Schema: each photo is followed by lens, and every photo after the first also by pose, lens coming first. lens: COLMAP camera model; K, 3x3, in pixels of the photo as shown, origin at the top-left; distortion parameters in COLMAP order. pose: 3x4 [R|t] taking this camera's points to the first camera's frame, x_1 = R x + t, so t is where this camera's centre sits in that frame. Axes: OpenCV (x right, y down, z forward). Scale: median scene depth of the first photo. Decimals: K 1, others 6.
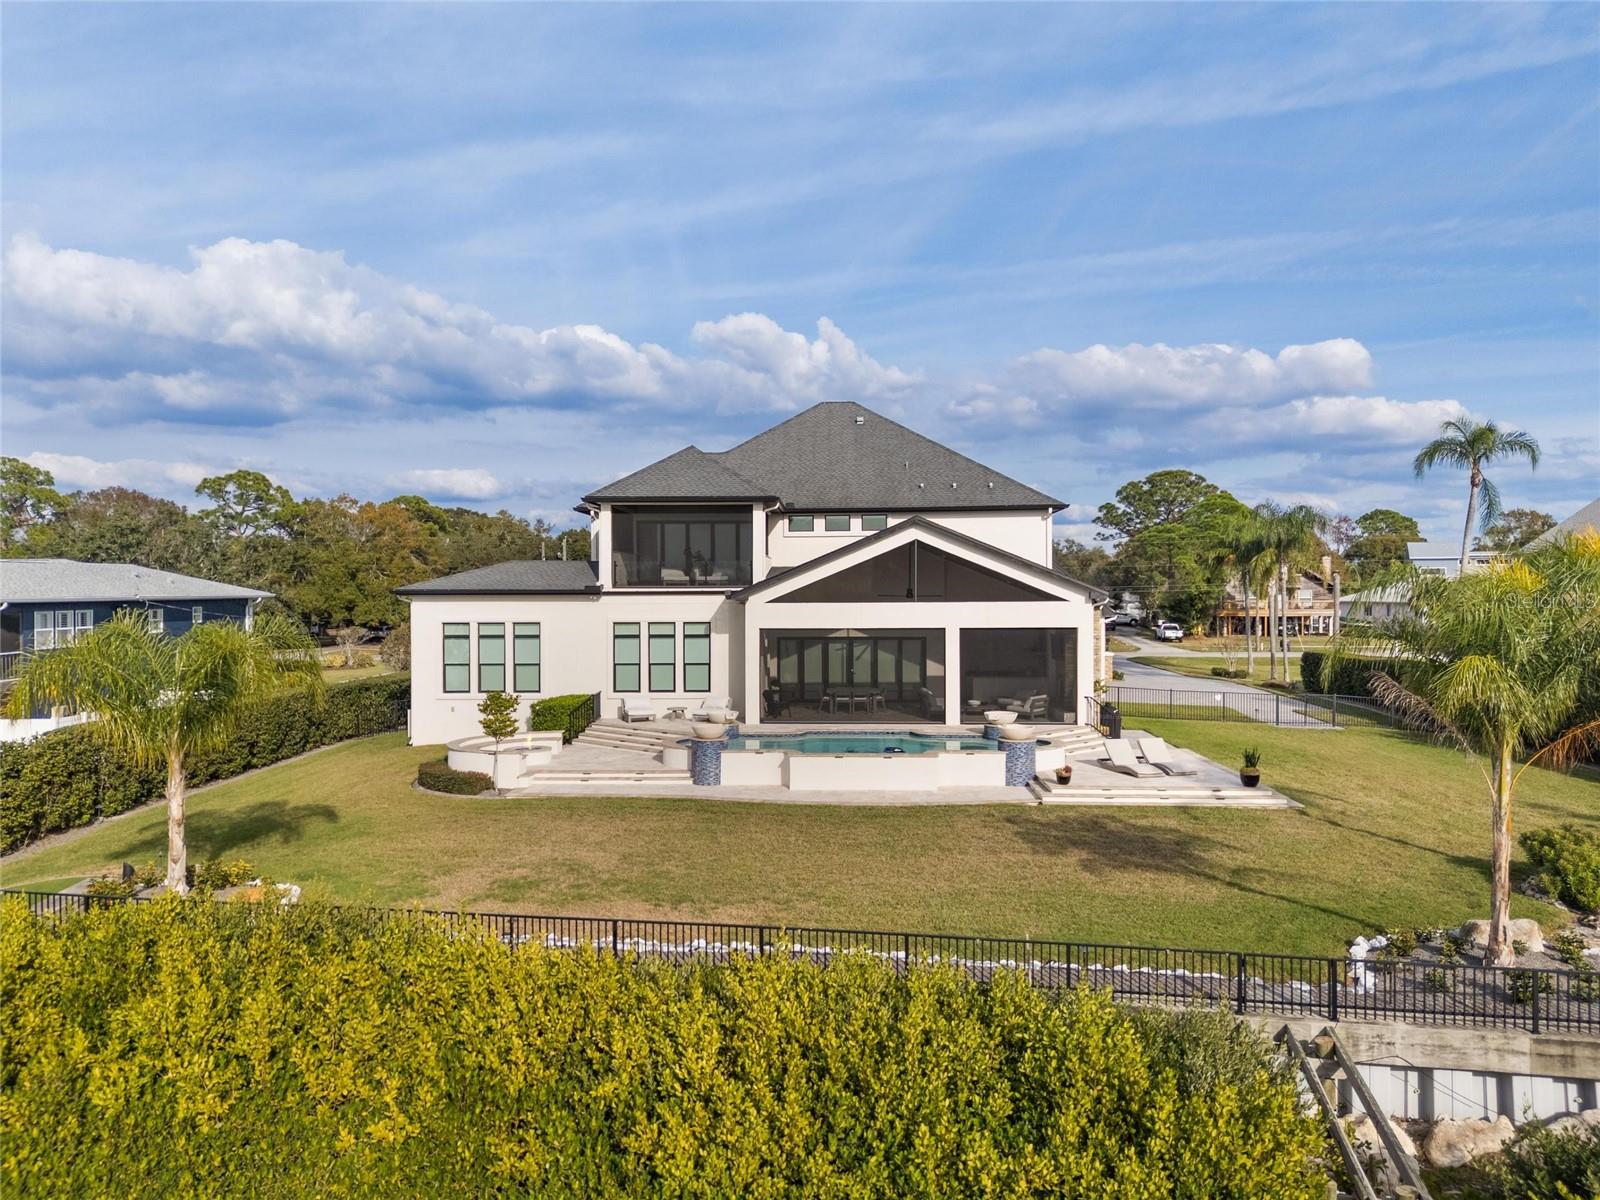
lens RADIAL K [[1175.4, 0, 797.5], [0, 1175.4, 596.1], [0, 0, 1]] dist [0.076873, -0.085131]
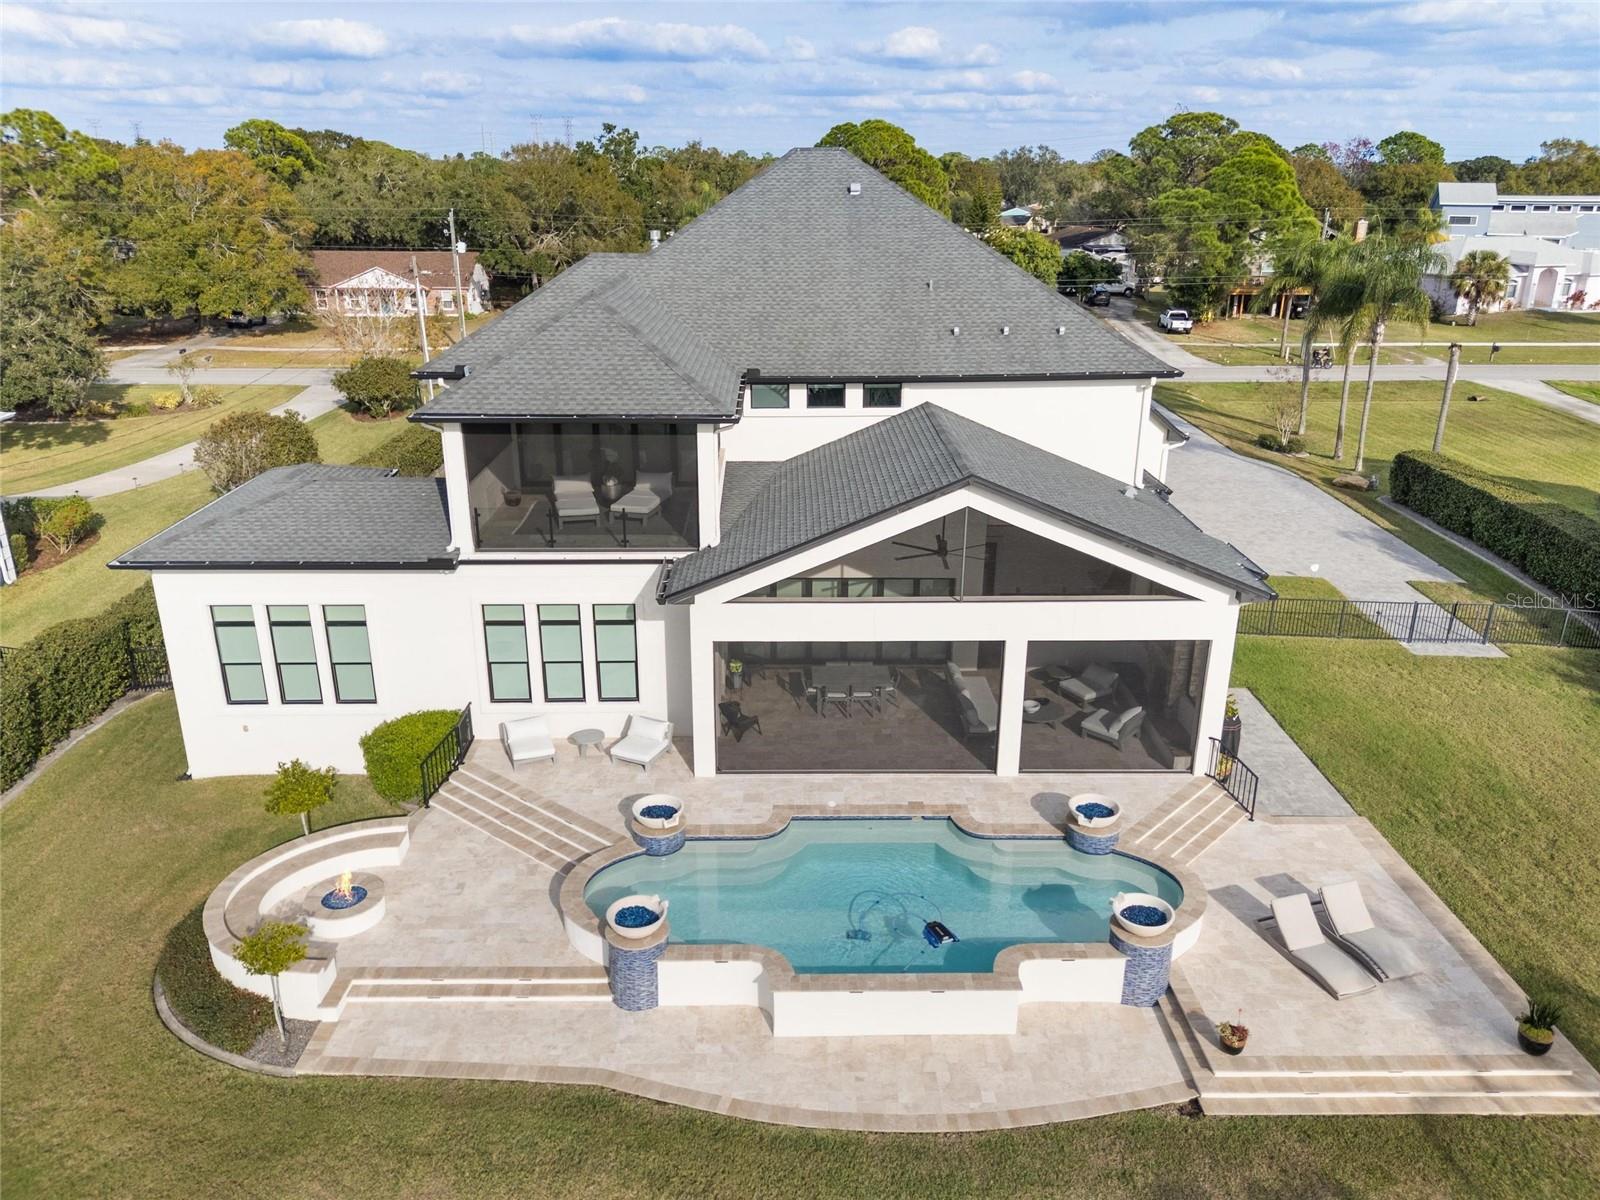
lens RADIAL K [[1169.9, 0, 800.0], [0, 1169.9, 600.0], [0, 0, 1]] dist [0.063886, -0.058318]
pose [[0.998667, -0.011645, 0.050291, -0.016083], [-0.006078, 0.940923, 0.338566, -0.195556], [-0.051263, -0.338421, 0.939598, 0.394133]]
